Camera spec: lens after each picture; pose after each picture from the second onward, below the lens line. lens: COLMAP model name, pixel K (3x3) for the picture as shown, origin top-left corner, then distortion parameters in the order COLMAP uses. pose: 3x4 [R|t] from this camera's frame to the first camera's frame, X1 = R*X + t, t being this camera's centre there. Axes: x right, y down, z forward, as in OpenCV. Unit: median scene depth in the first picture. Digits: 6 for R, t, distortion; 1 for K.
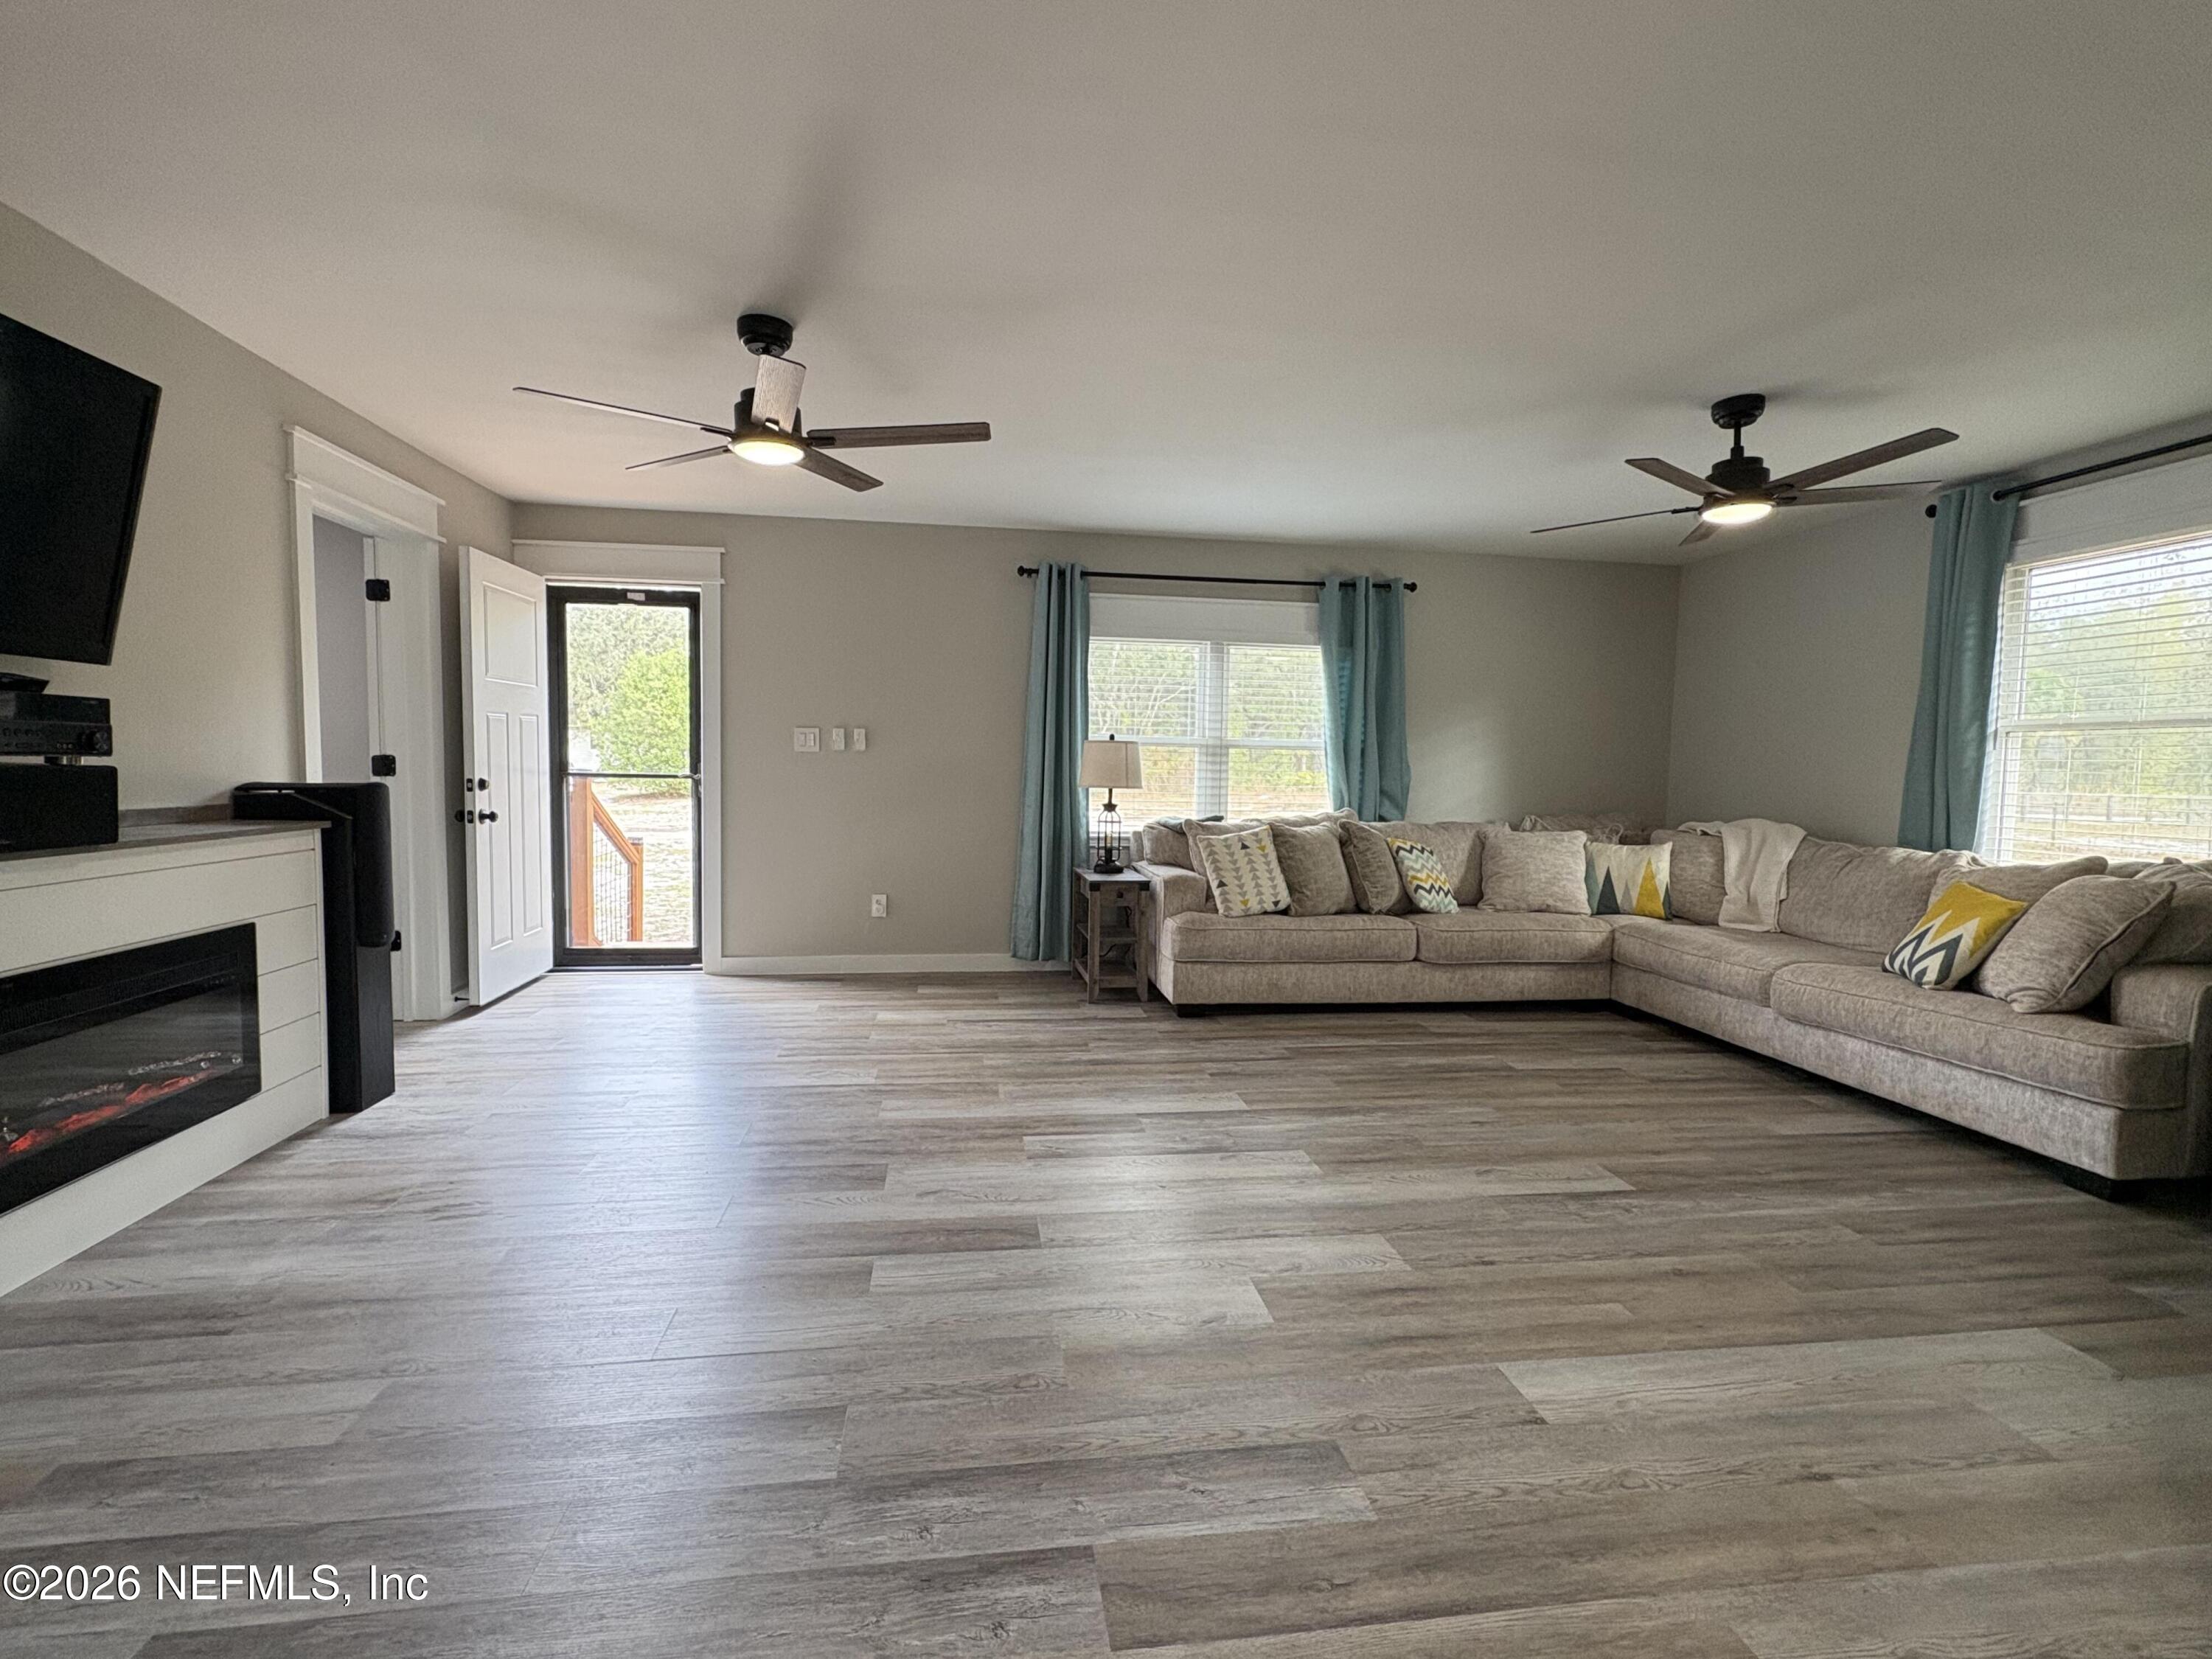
lens RADIAL K [[1010.7, 0, 1091.8], [0, 1010.7, 834.9], [0, 0, 1]] dist [-0.002658, 0.000069]
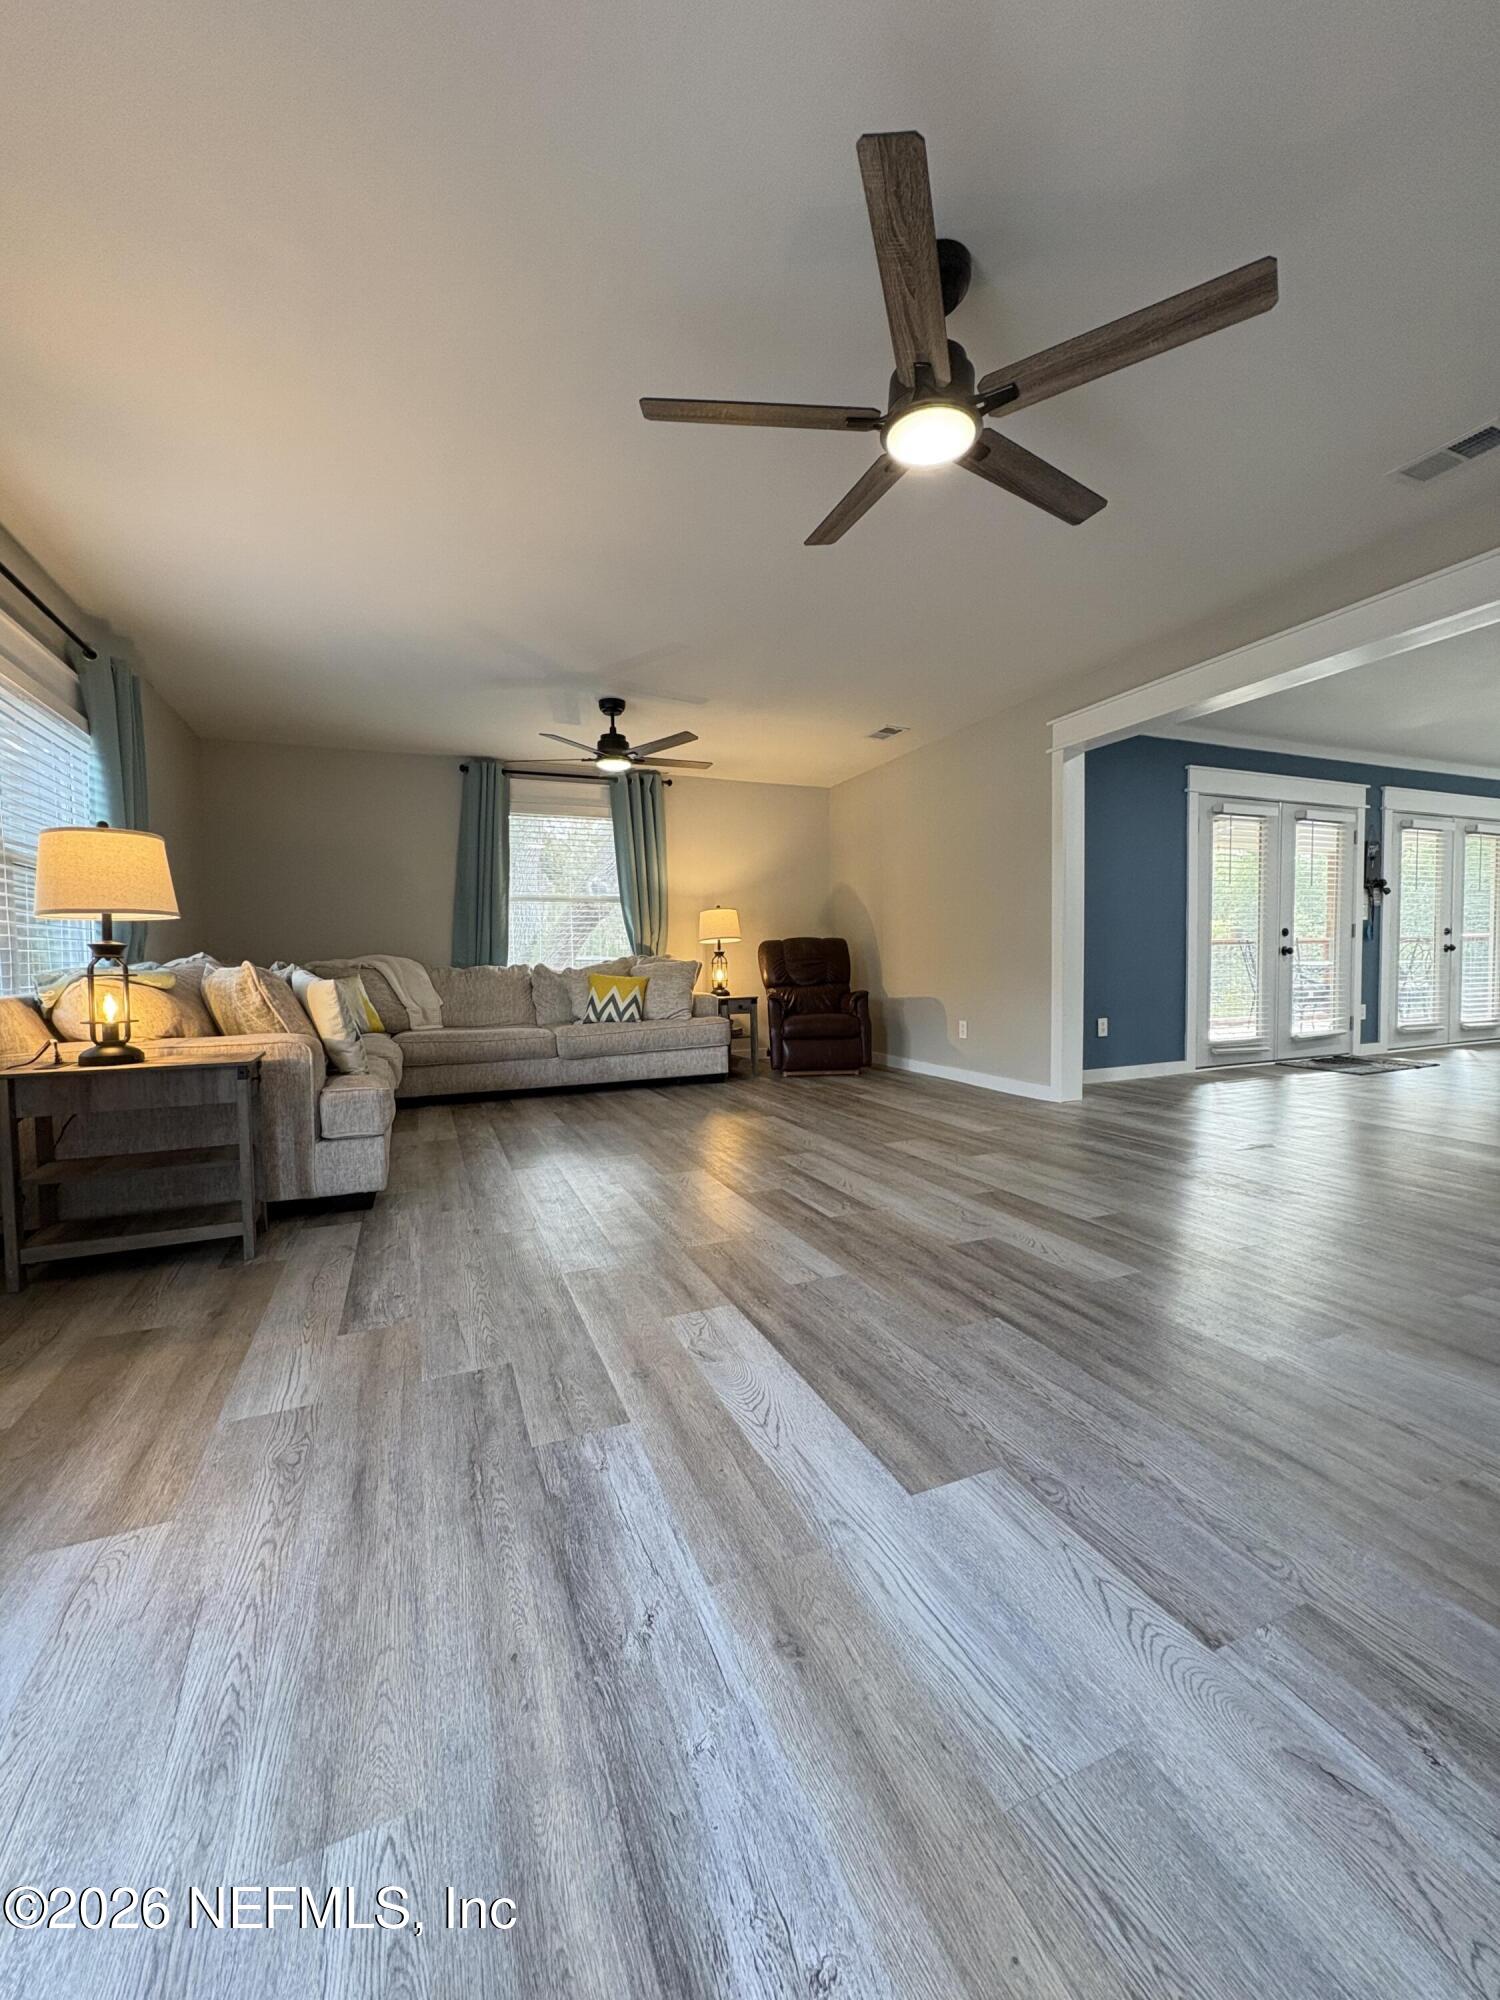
lens RADIAL K [[793.9, 0, 758.4], [0, 793.9, 1000.3], [0, 0, 1]] dist [0.000723, 0.000817]
pose [[-0.268769, -0.064524, 0.961041, -0.657387], [0.075101, 0.993312, 0.087694, -0.013122], [-0.960272, 0.095745, -0.262126, 0.976870]]
